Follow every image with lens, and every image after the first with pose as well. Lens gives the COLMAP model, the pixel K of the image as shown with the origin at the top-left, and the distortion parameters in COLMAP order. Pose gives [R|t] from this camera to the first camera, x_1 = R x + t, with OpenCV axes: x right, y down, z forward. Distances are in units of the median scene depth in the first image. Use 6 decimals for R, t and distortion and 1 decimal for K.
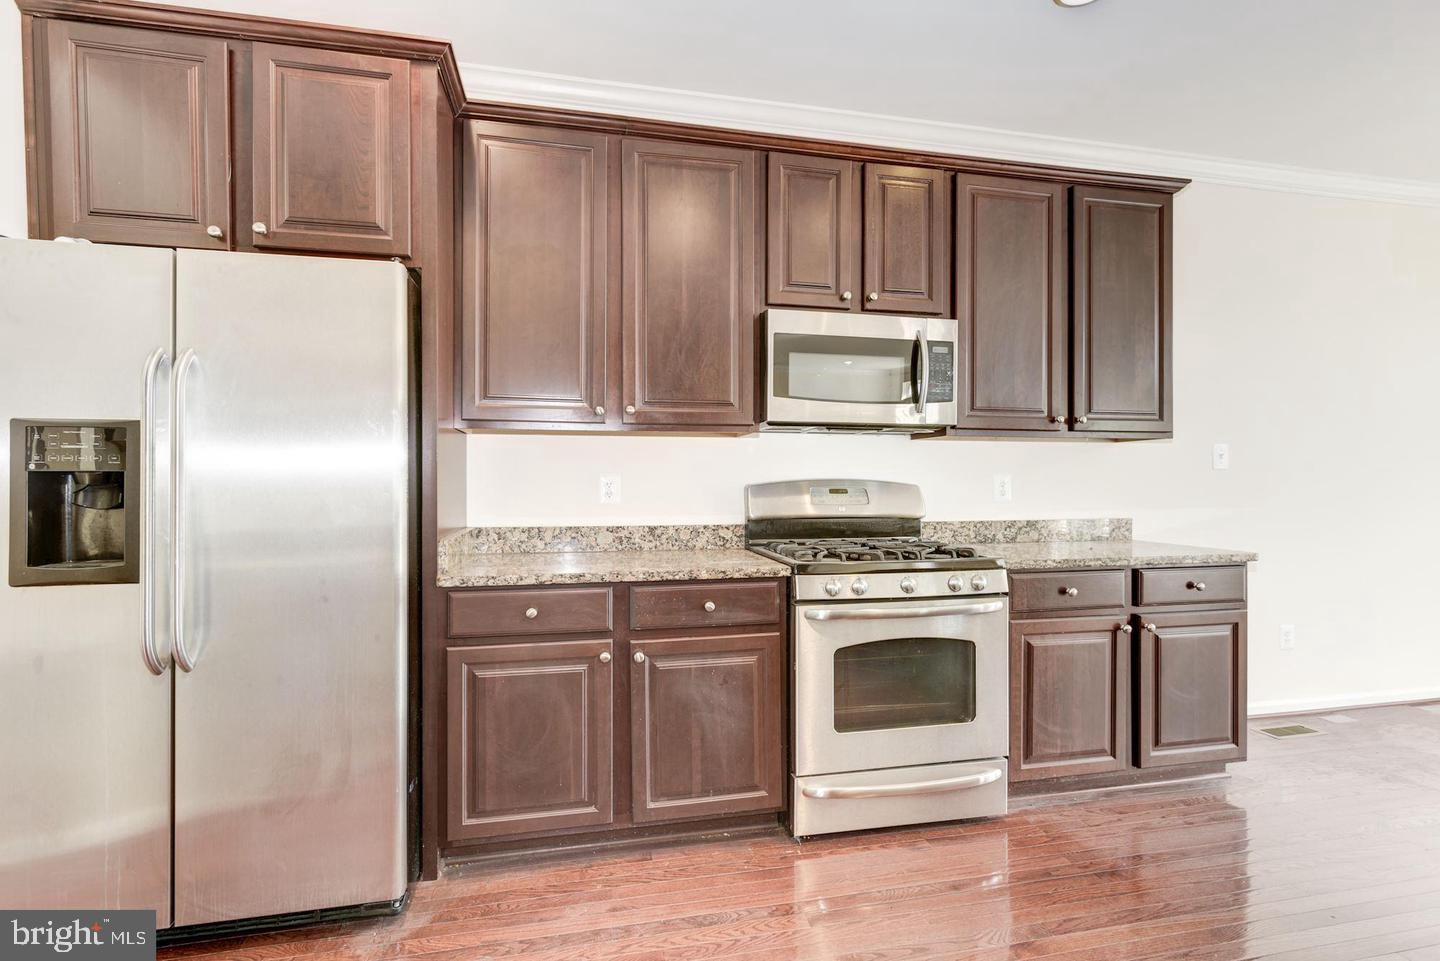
lens RADIAL K [[687.7, 0, 714.2], [0, 687.7, 484.5], [0, 0, 1]] dist [-0.001557, 0.000113]
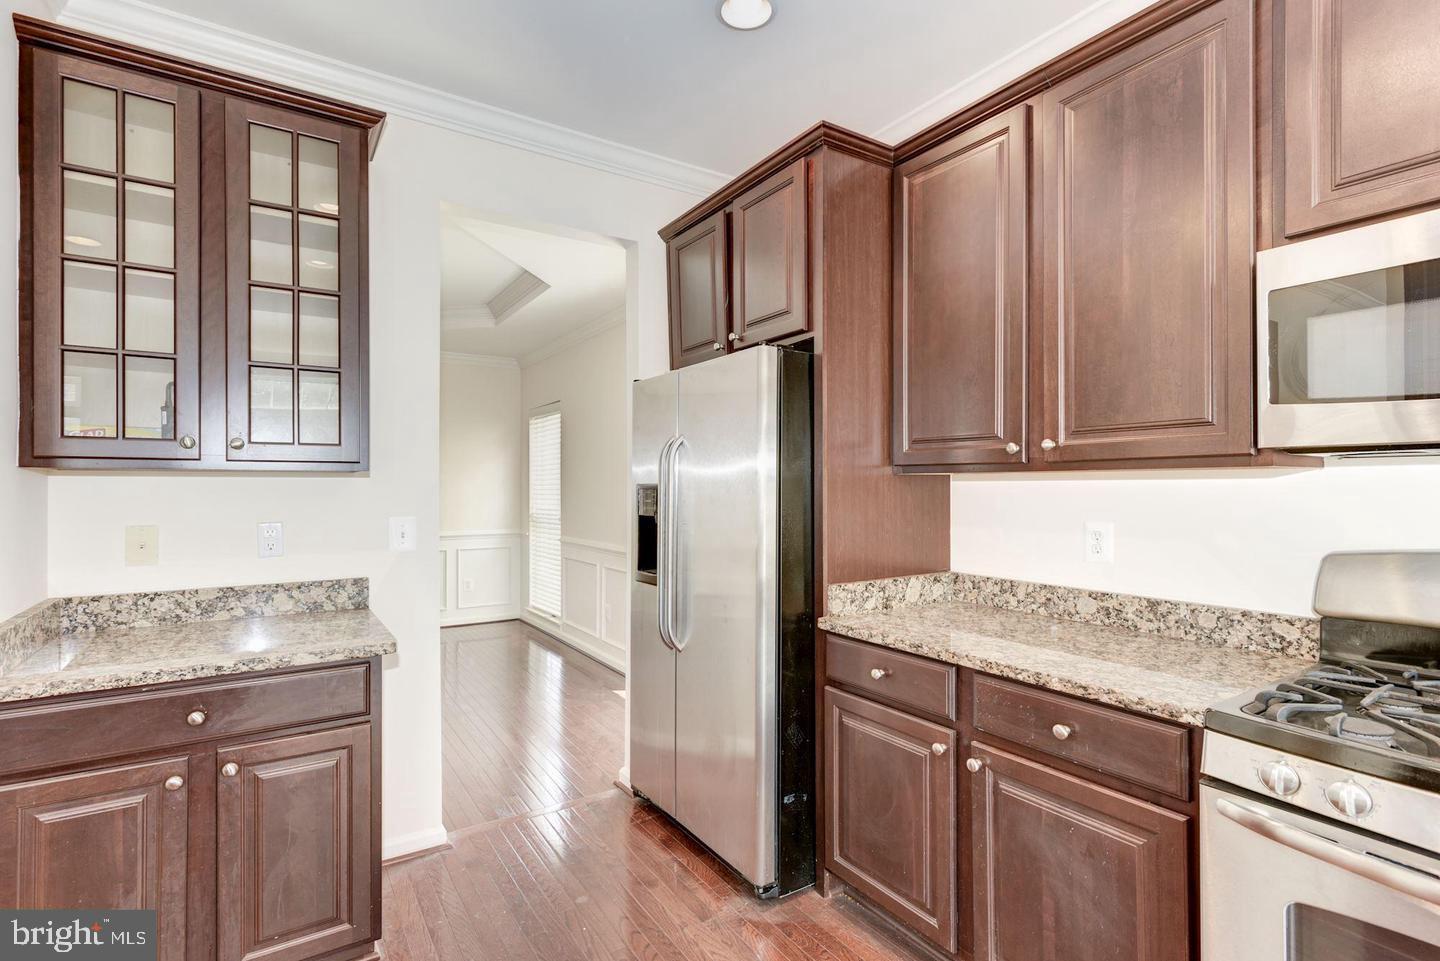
lens RADIAL K [[687.7, 0, 716.9], [0, 687.7, 482.3], [0, 0, 1]] dist [-0.001557, 0.000113]
pose [[0.349238, -0.004745, -0.937022, 0.512391], [0.000857, 0.999988, -0.004744, -0.069204], [0.937034, 0.000854, 0.349238, 0.428434]]
